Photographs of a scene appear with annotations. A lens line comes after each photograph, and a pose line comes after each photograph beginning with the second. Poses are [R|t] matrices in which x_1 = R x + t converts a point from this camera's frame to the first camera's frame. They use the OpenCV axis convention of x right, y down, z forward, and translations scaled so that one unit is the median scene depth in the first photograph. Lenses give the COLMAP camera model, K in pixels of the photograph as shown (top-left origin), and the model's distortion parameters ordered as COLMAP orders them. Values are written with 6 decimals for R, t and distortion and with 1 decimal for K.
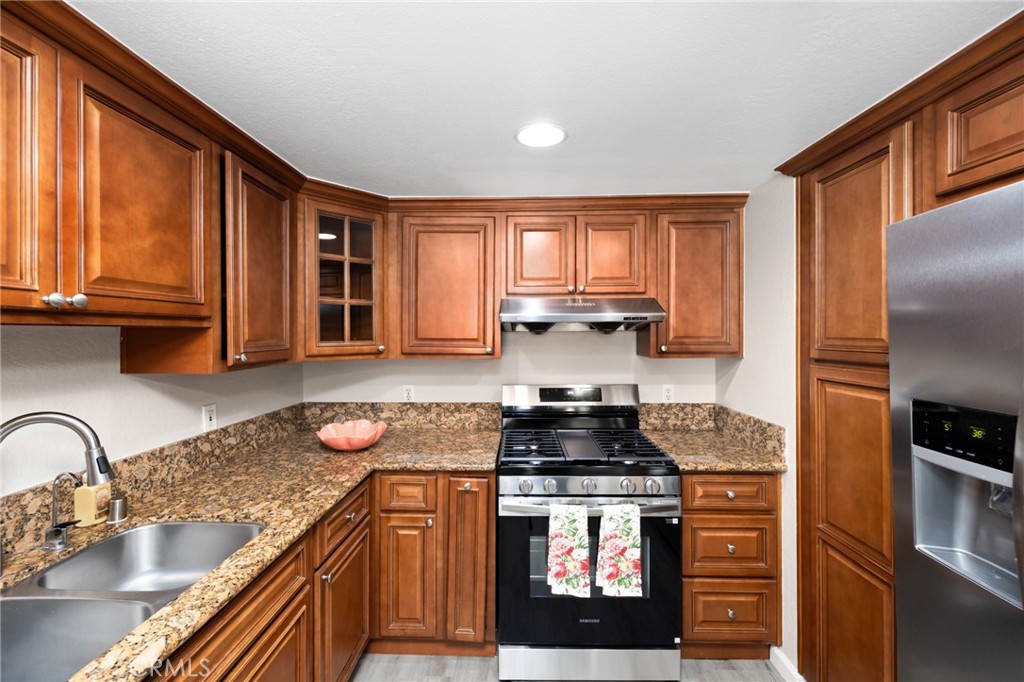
lens RADIAL K [[413.8, 0, 509.9], [0, 413.8, 333.7], [0, 0, 1]] dist [-0.004168, -0.000609]
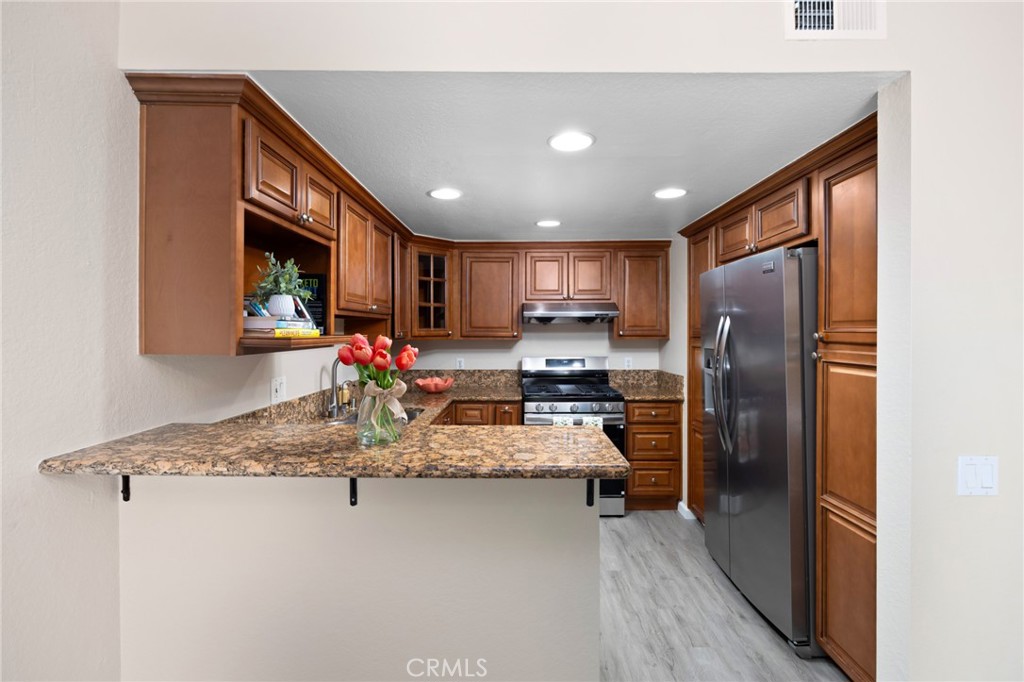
lens RADIAL K [[483.4, 0, 514.0], [0, 483.4, 336.0], [0, 0, 1]] dist [-0.000861, -0.000134]
pose [[0.999691, -0.000109, 0.024843, -0.105839], [-0.000065, 0.999975, 0.007012, 0.034603], [-0.024843, -0.007012, 0.999667, -0.934762]]
